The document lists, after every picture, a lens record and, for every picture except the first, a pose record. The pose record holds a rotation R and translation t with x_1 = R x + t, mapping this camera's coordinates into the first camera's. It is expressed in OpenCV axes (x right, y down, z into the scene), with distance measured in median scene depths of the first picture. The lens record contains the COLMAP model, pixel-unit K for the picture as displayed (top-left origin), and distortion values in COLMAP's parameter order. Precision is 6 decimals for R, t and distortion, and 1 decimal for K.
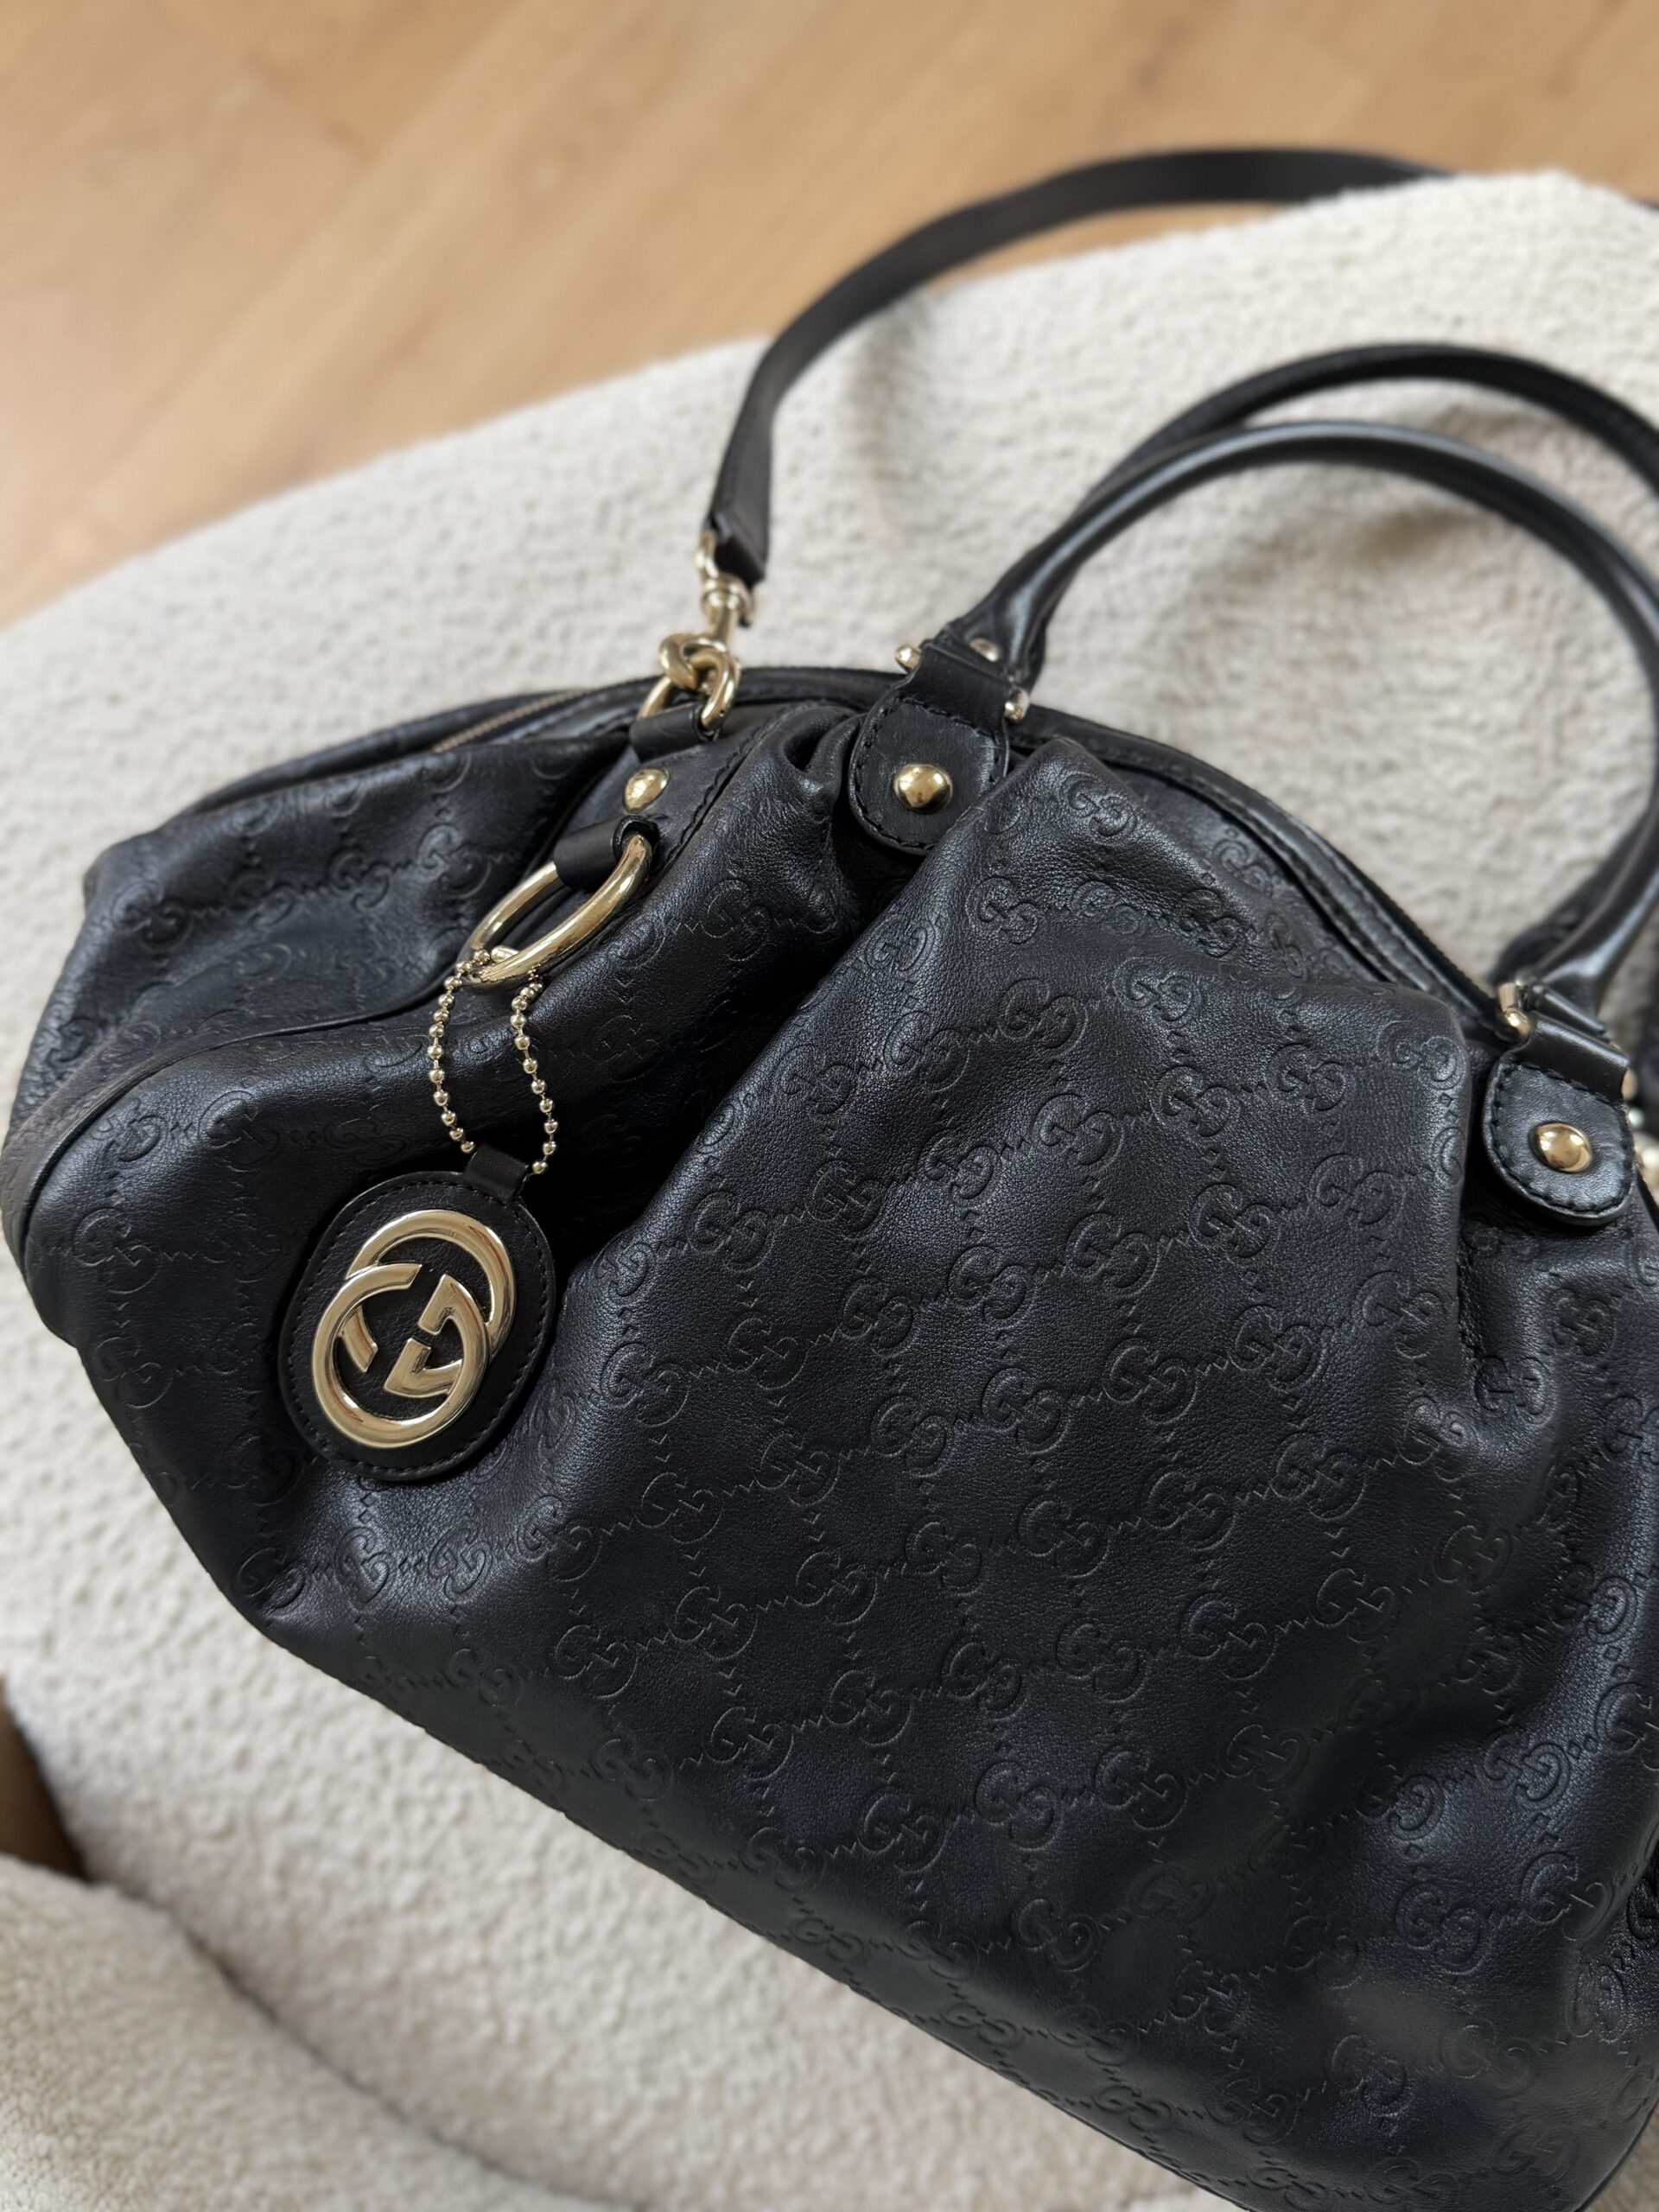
lens RADIAL K [[1754.3, 0, 829.5], [0, 1754.3, 1106.0], [0, 0, 1]] dist [0.125460, -0.223467]
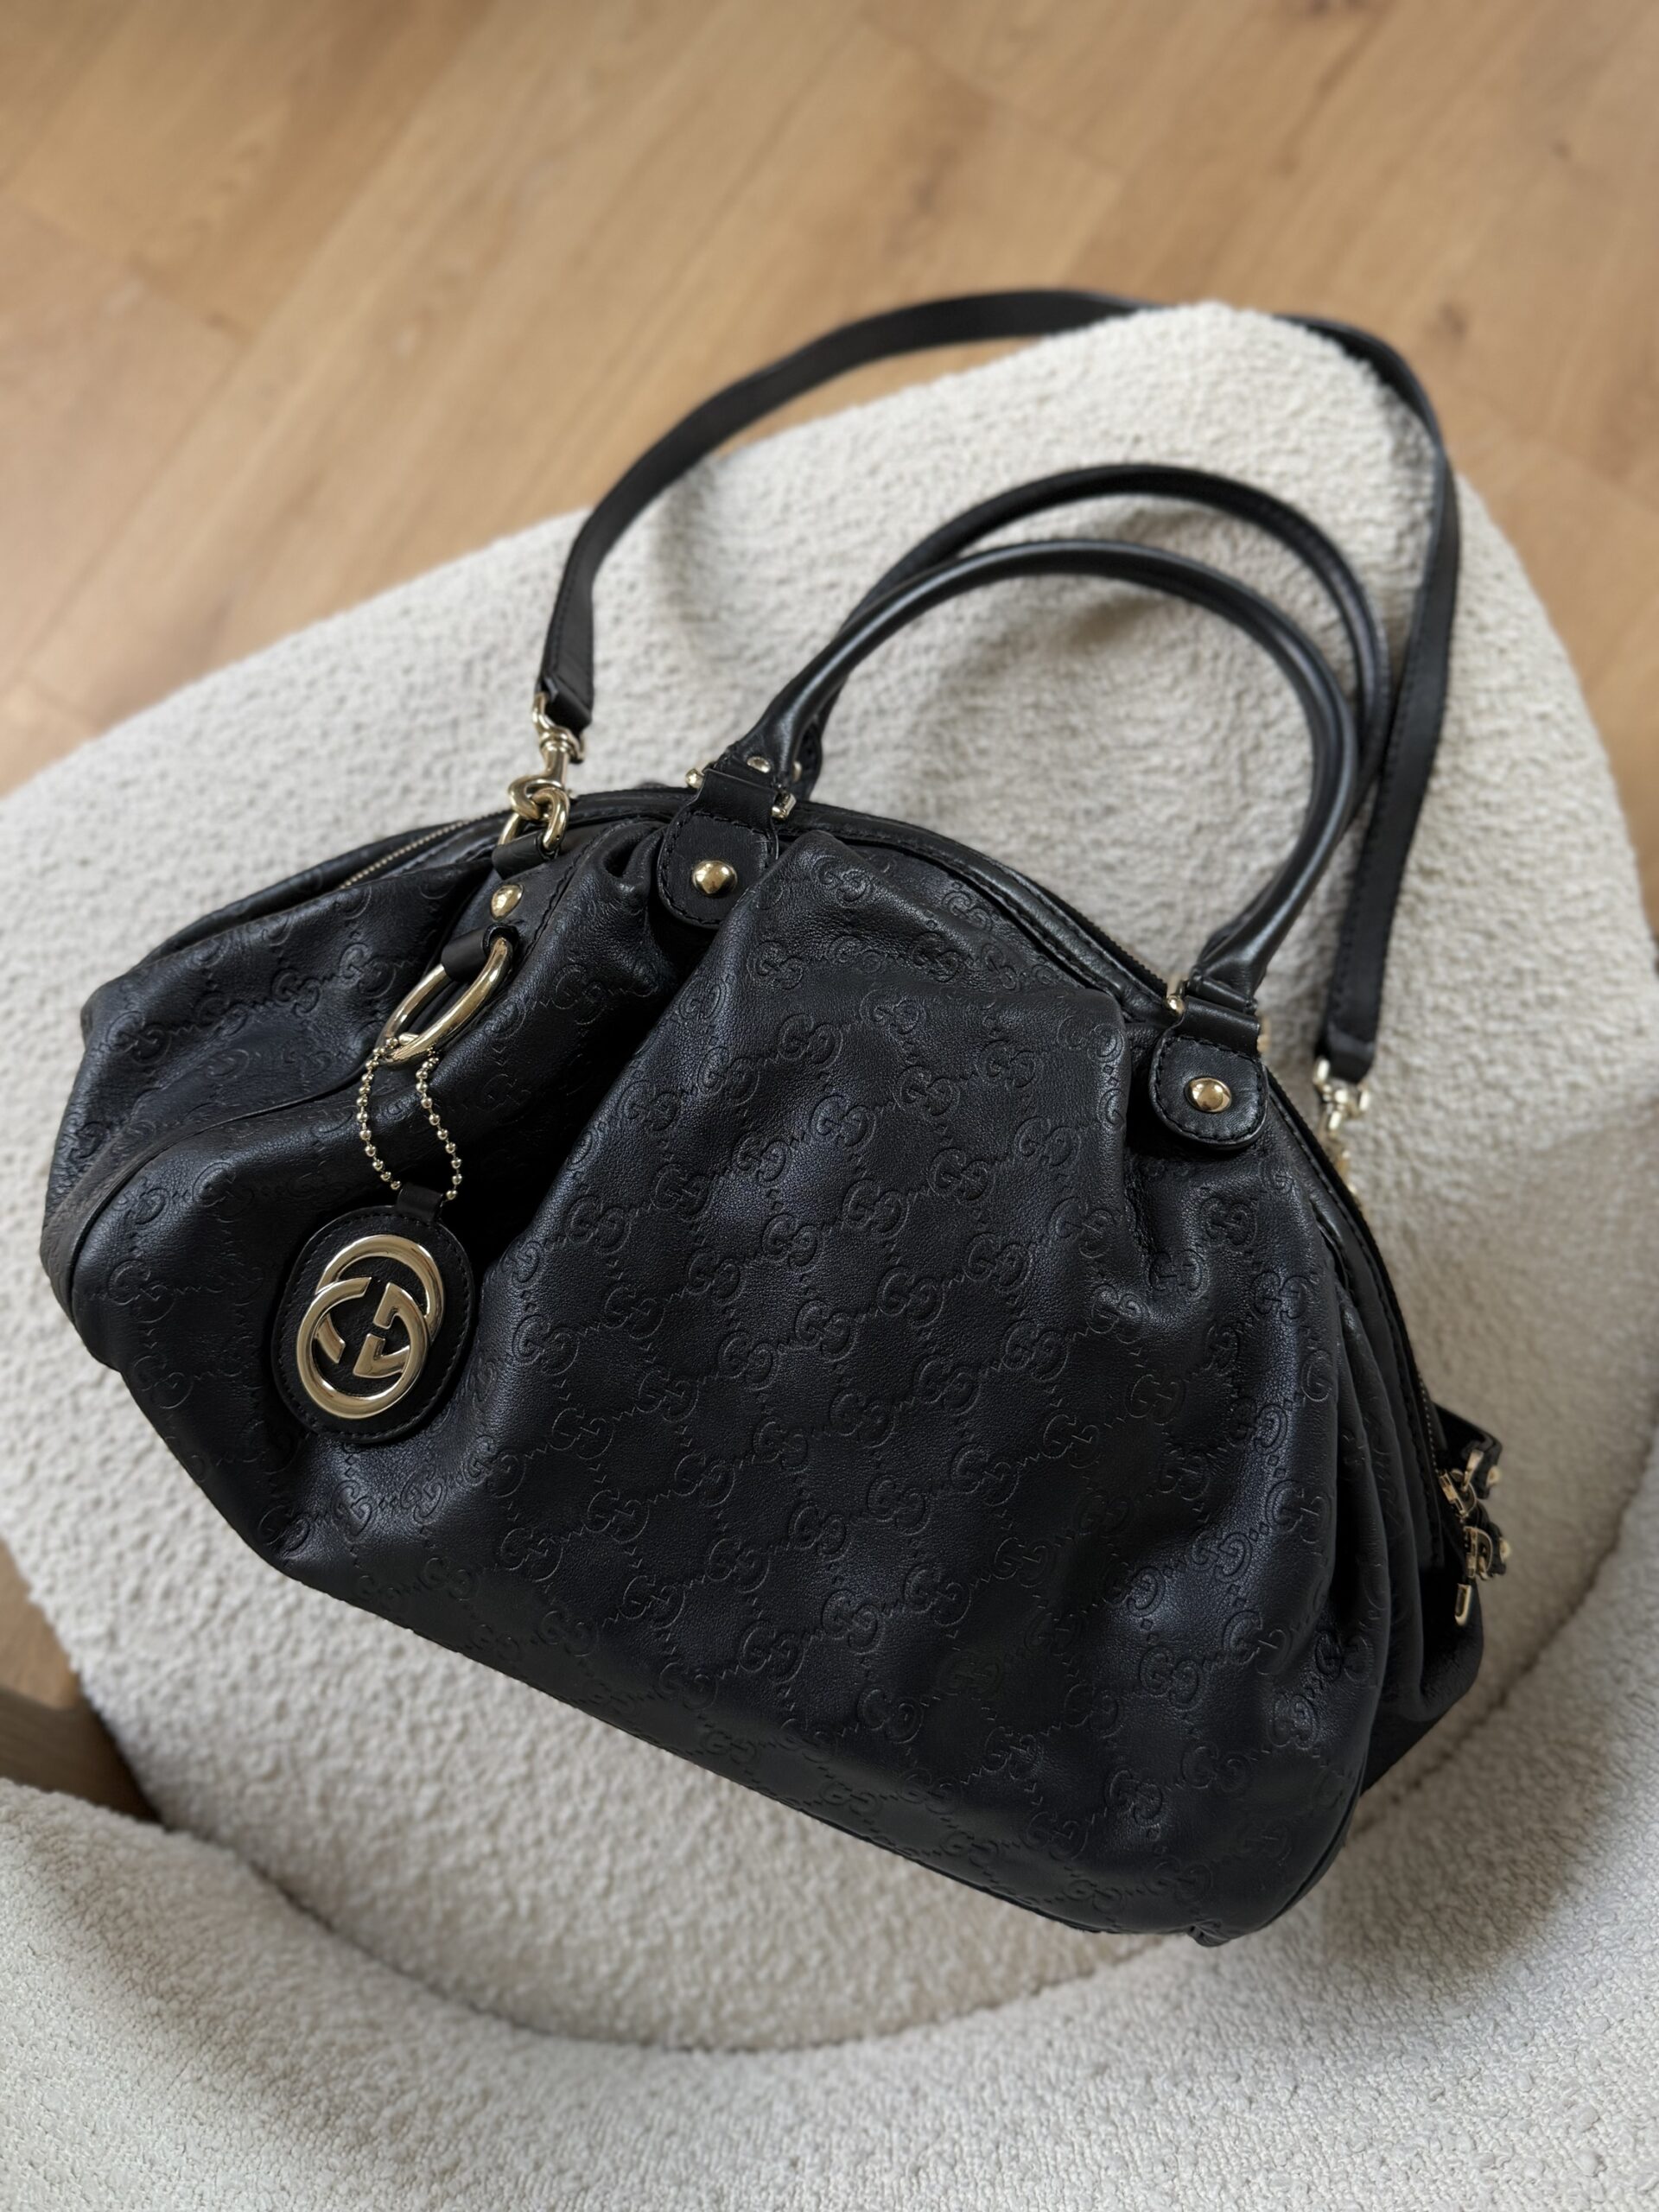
lens RADIAL K [[1764.8, 0, 827.9], [0, 1764.8, 1112.1], [0, 0, 1]] dist [0.183566, -0.396932]
pose [[0.993760, -0.111329, 0.006790, 0.101113], [0.111422, 0.993655, -0.015353, 0.021911], [-0.005037, 0.016013, 0.999859, -0.304464]]
